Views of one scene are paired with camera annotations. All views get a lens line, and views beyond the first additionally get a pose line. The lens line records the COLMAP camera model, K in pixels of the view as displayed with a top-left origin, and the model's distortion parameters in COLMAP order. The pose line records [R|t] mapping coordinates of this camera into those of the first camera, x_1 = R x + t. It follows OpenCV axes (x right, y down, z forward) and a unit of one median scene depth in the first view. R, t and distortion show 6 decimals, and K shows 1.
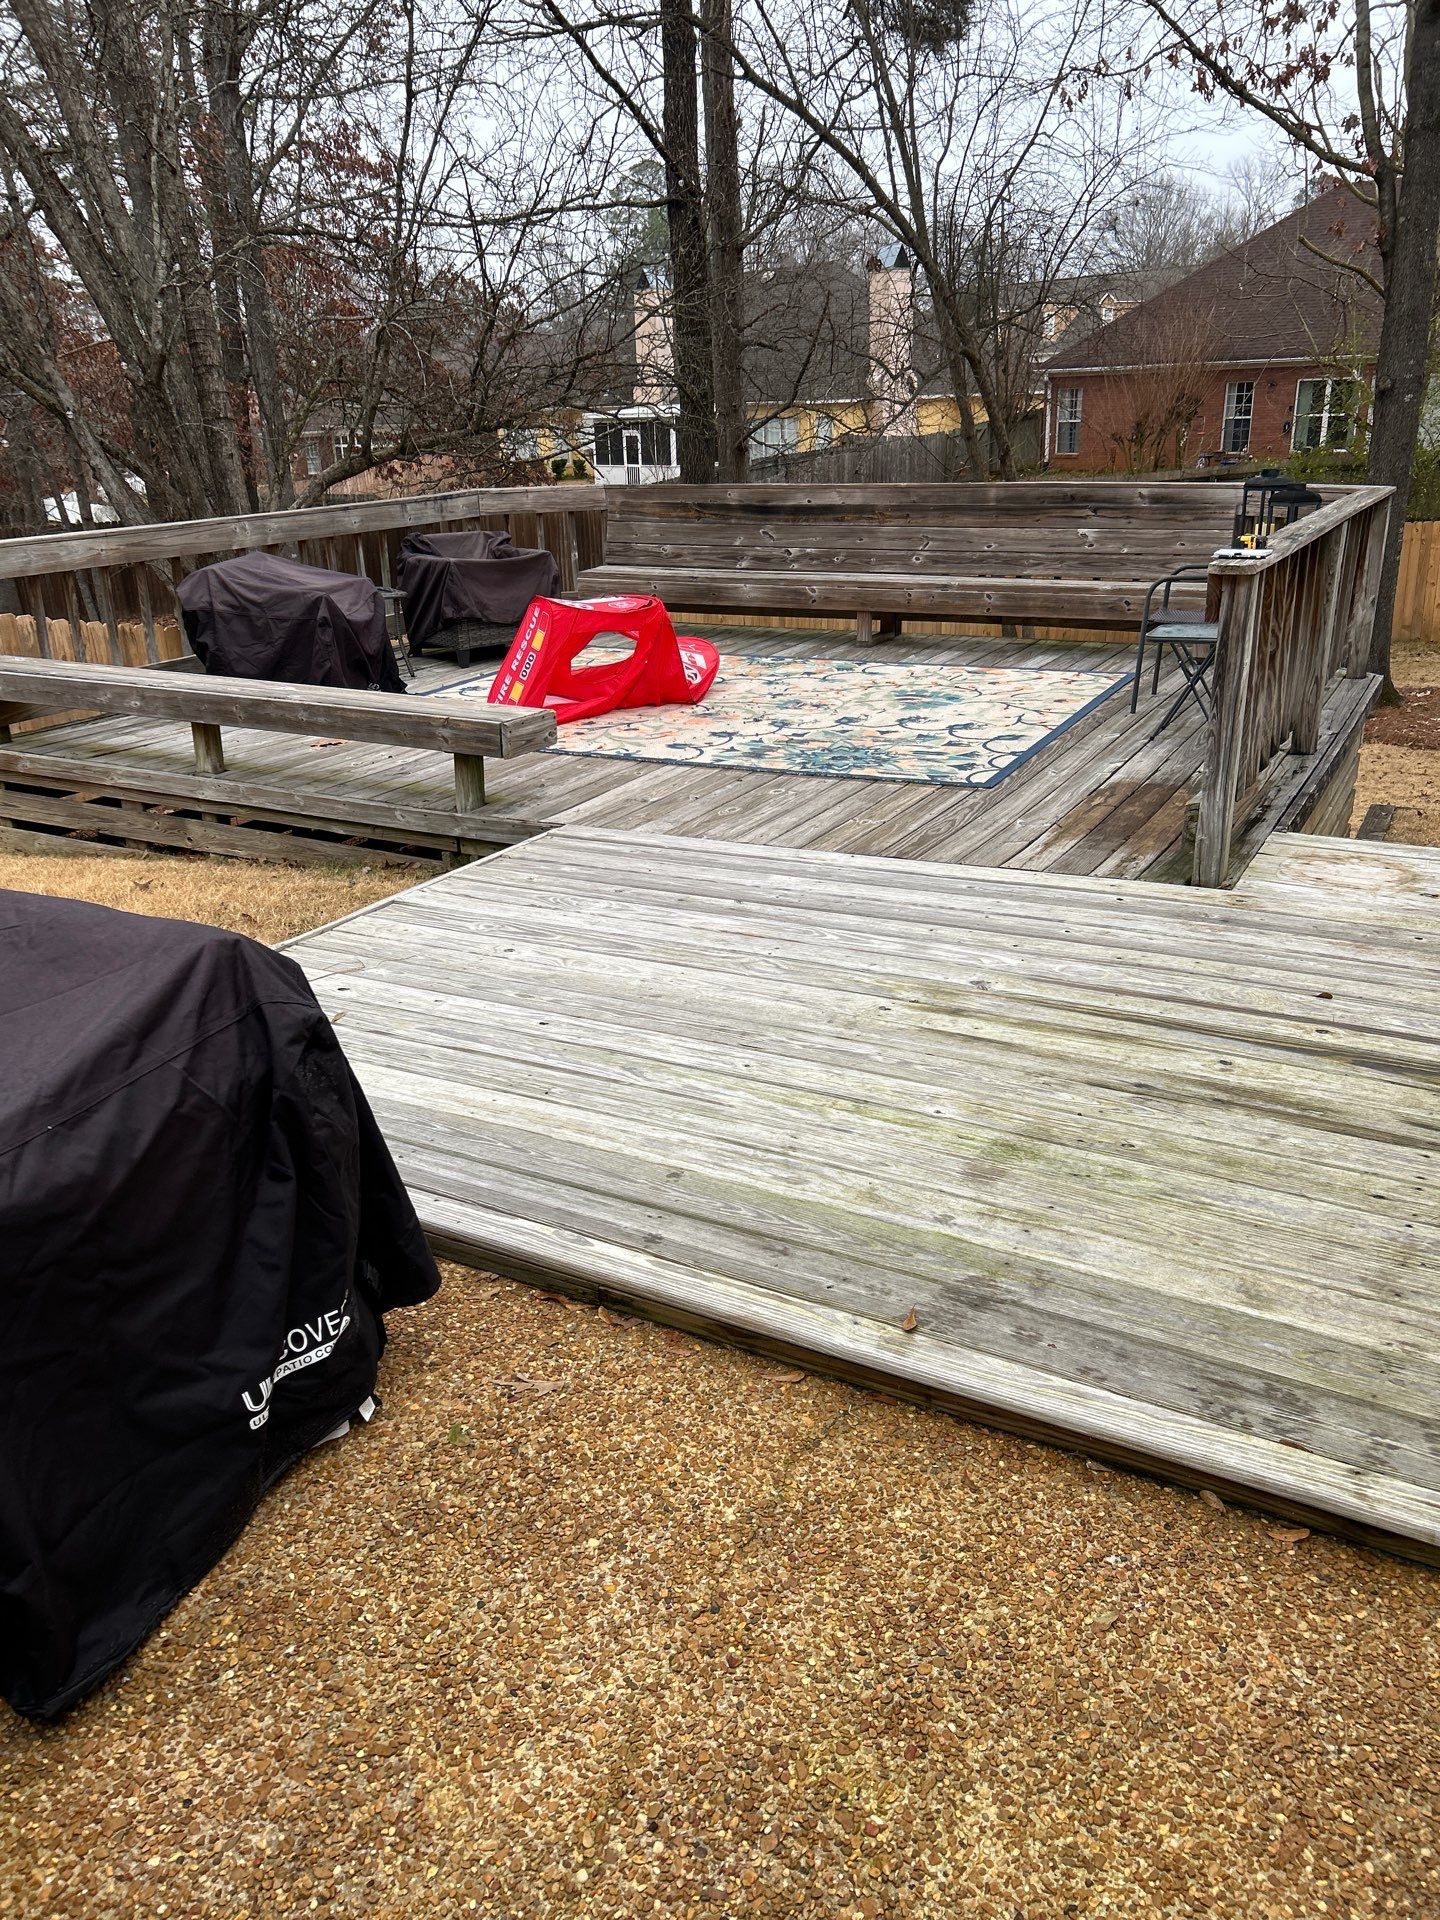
lens RADIAL K [[1471.2, 0, 715.1], [0, 1471.2, 967.9], [0, 0, 1]] dist [0.053374, -0.054997]
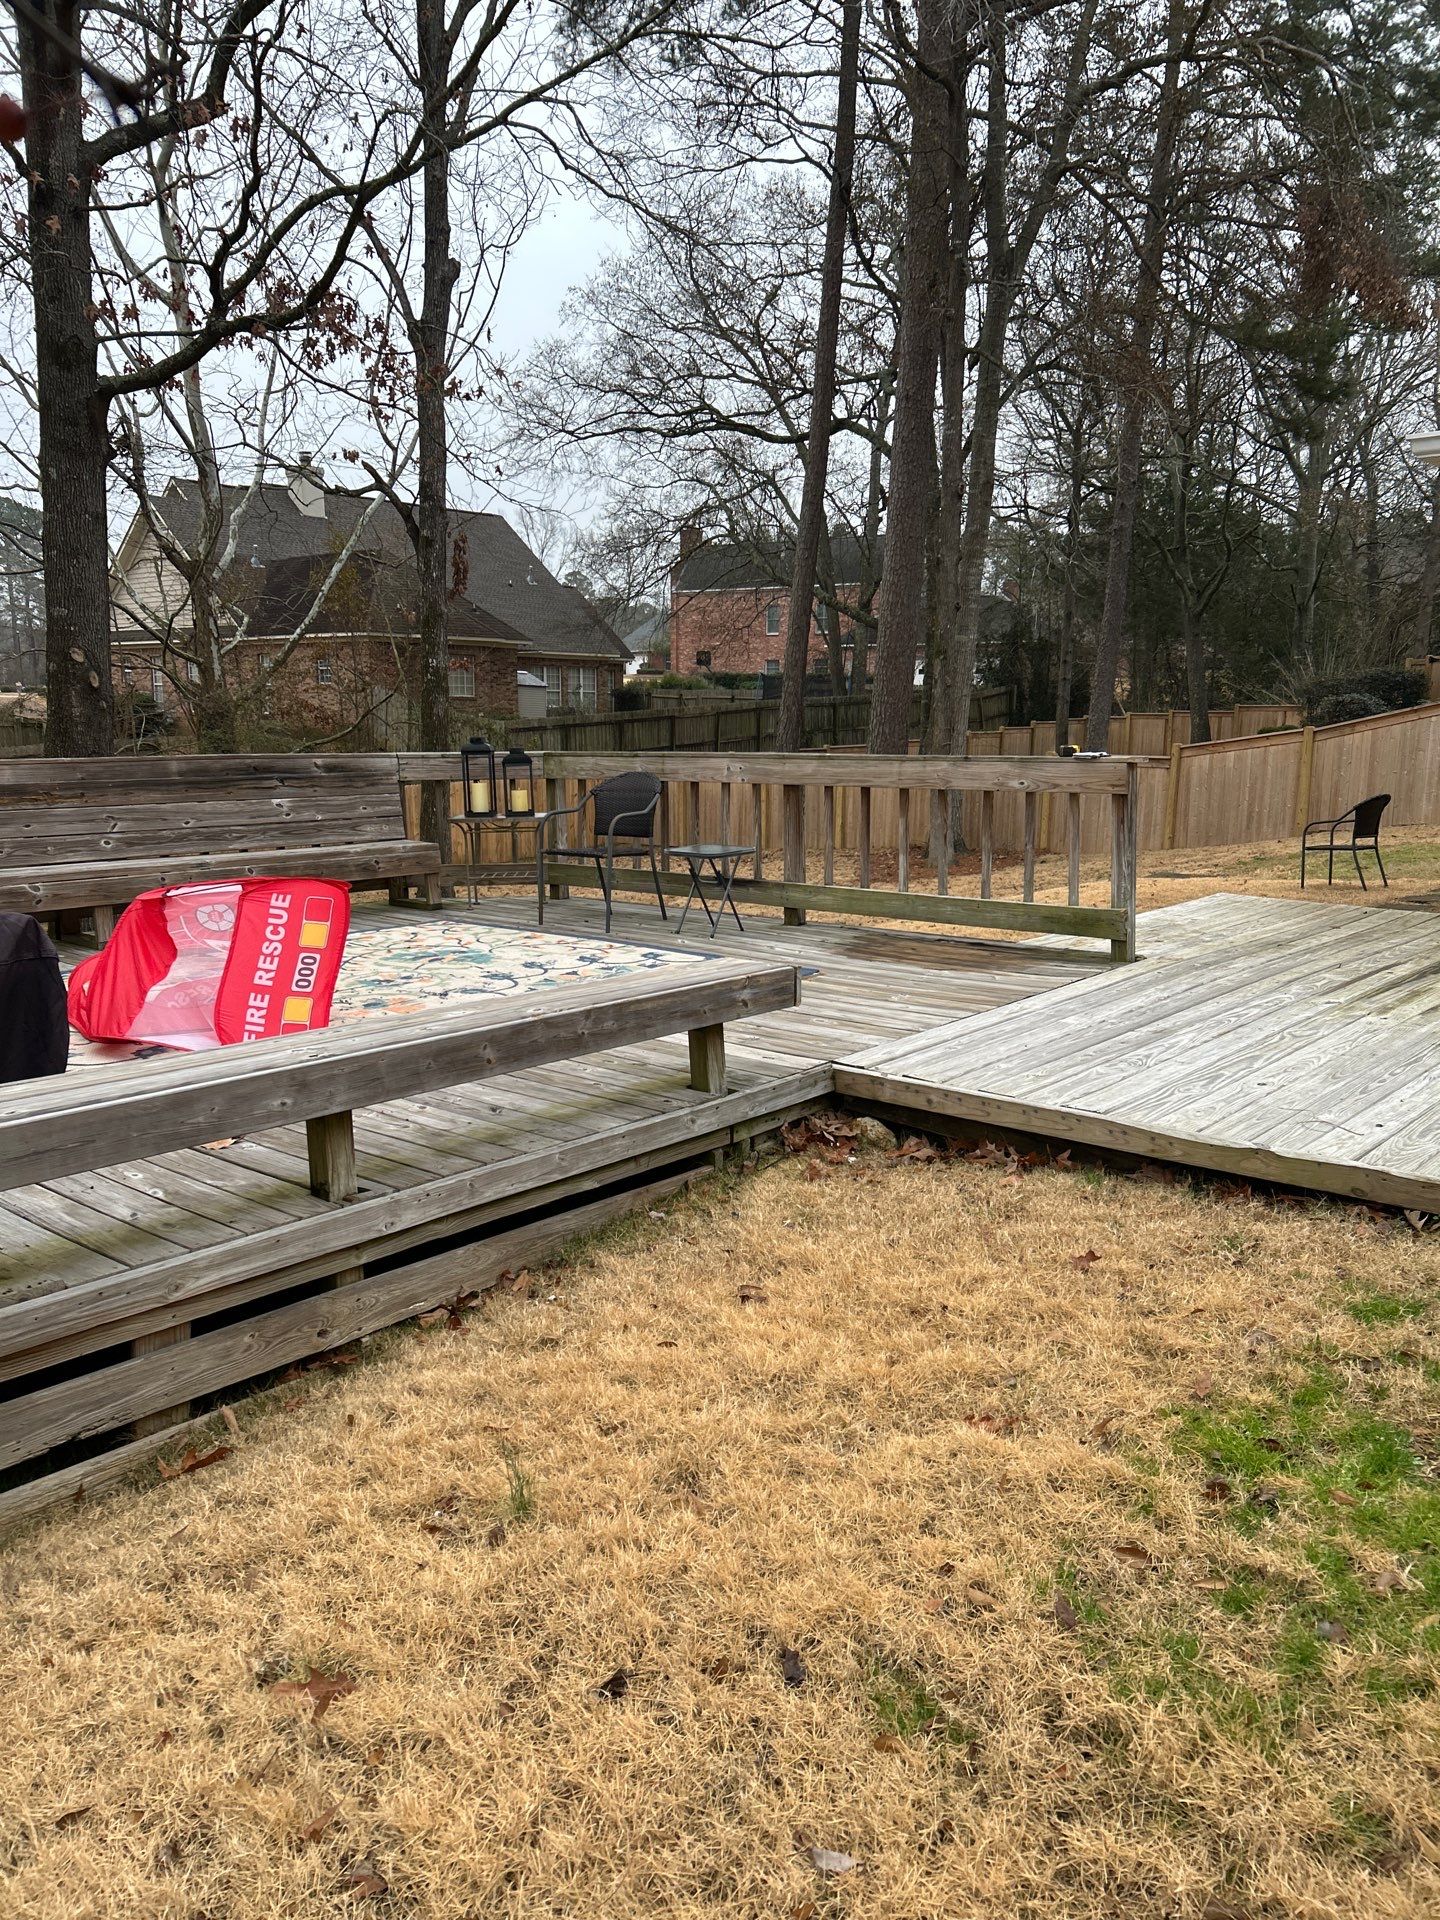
lens RADIAL K [[1471.2, 0, 709.8], [0, 1471.2, 975.0], [0, 0, 1]] dist [0.053374, -0.054997]
pose [[0.211424, -0.142570, 0.966940, -0.710593], [0.345914, 0.936189, 0.062401, -0.165460], [-0.914135, 0.321285, 0.247250, 0.591185]]
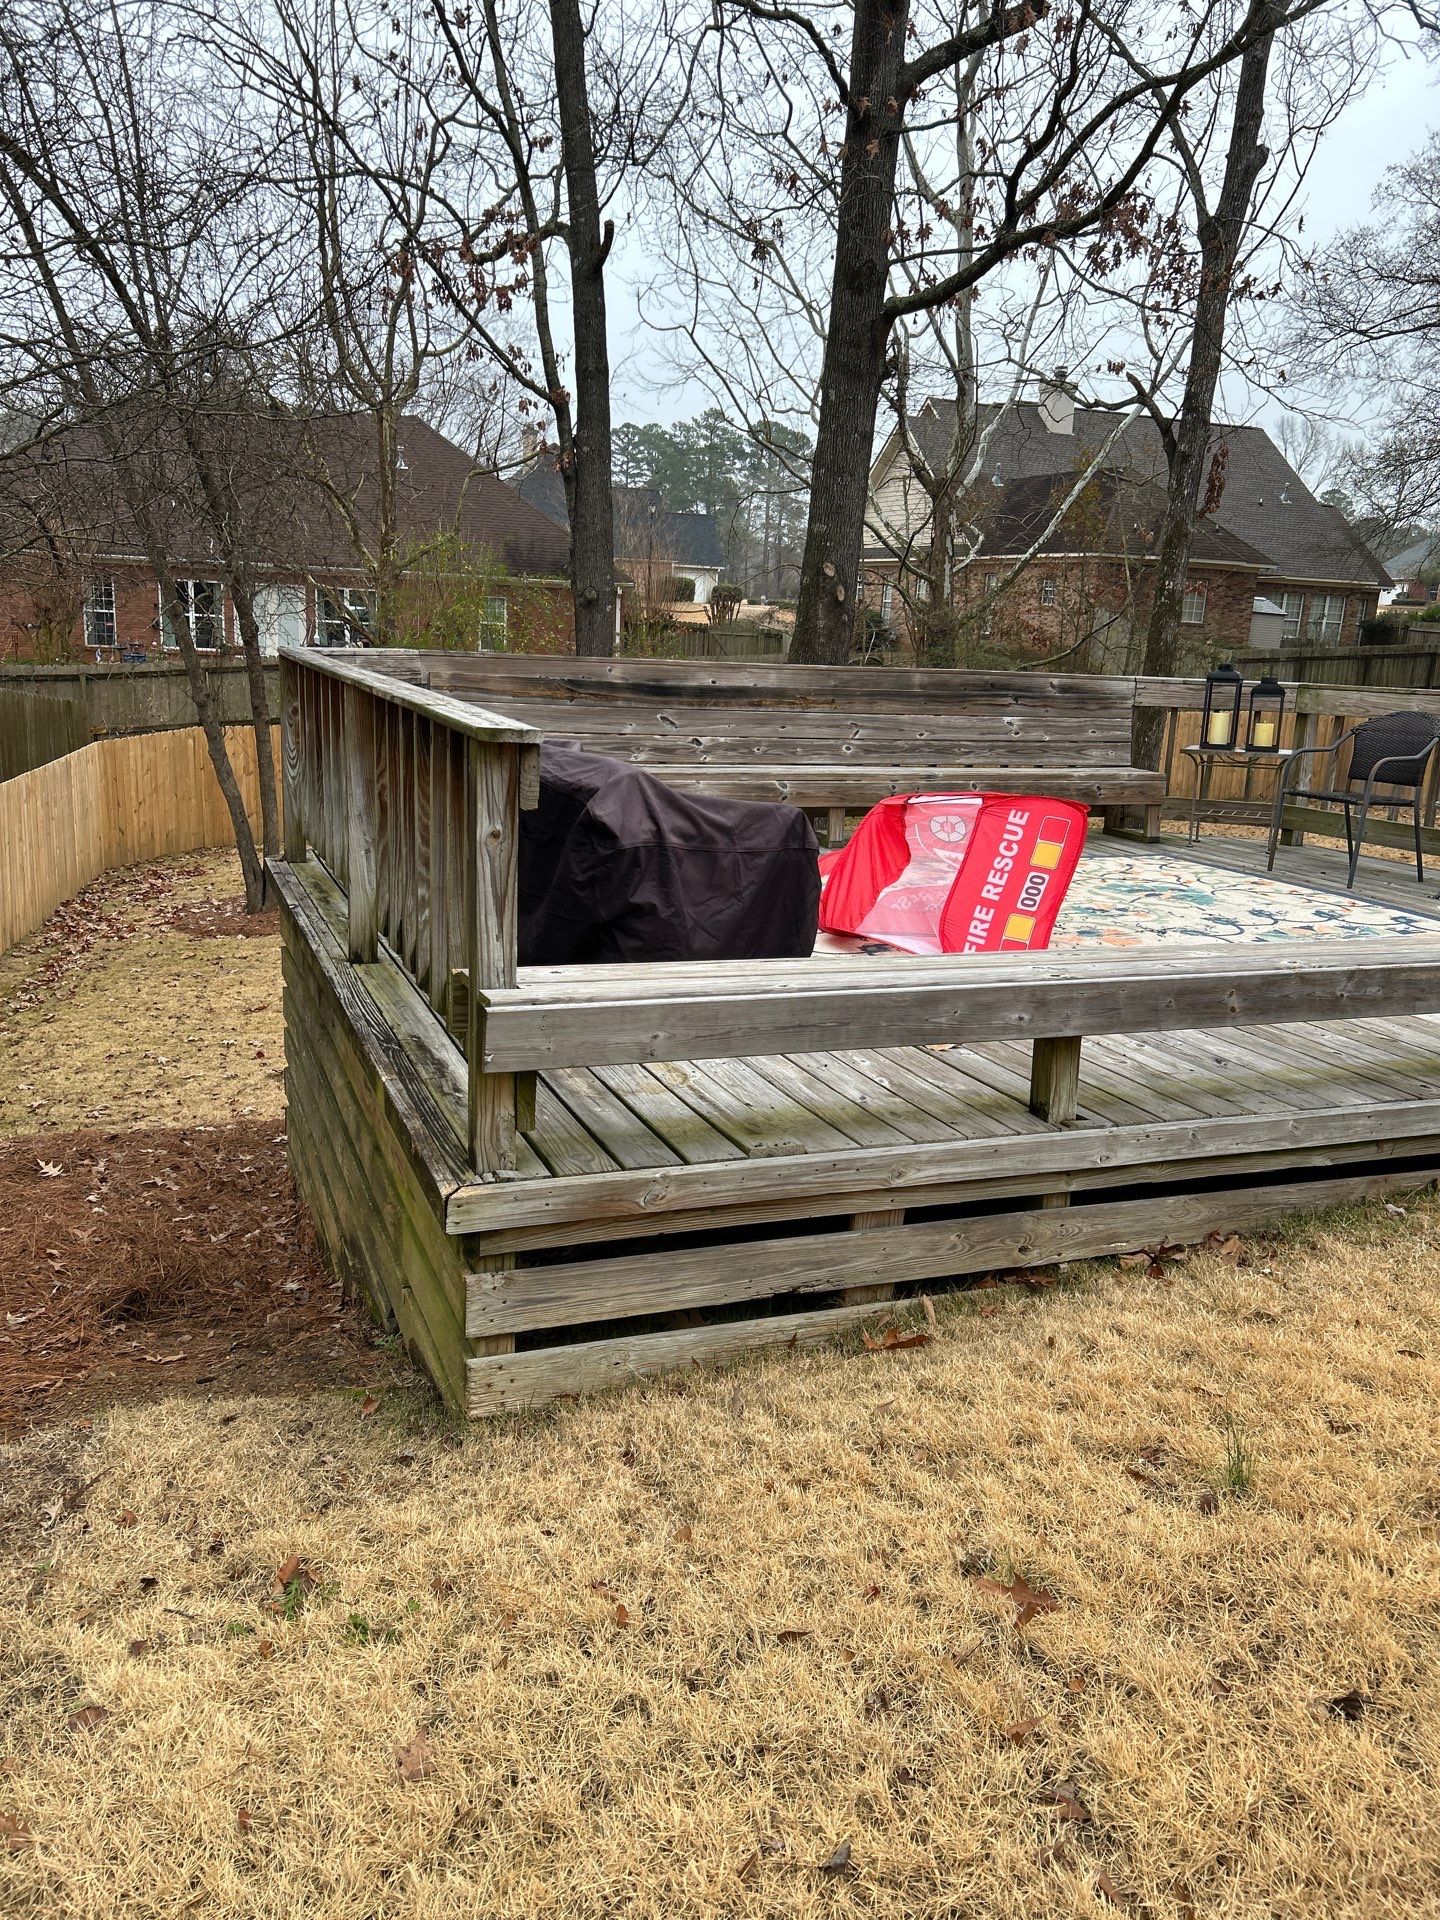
lens RADIAL K [[1471.2, 0, 678.2], [0, 1471.2, 974.5], [0, 0, 1]] dist [0.053374, -0.054997]
pose [[0.637593, -0.123469, 0.760415, -0.716267], [0.216264, 0.976068, -0.022849, -0.170941], [-0.739395, 0.179019, 0.649036, 0.615432]]
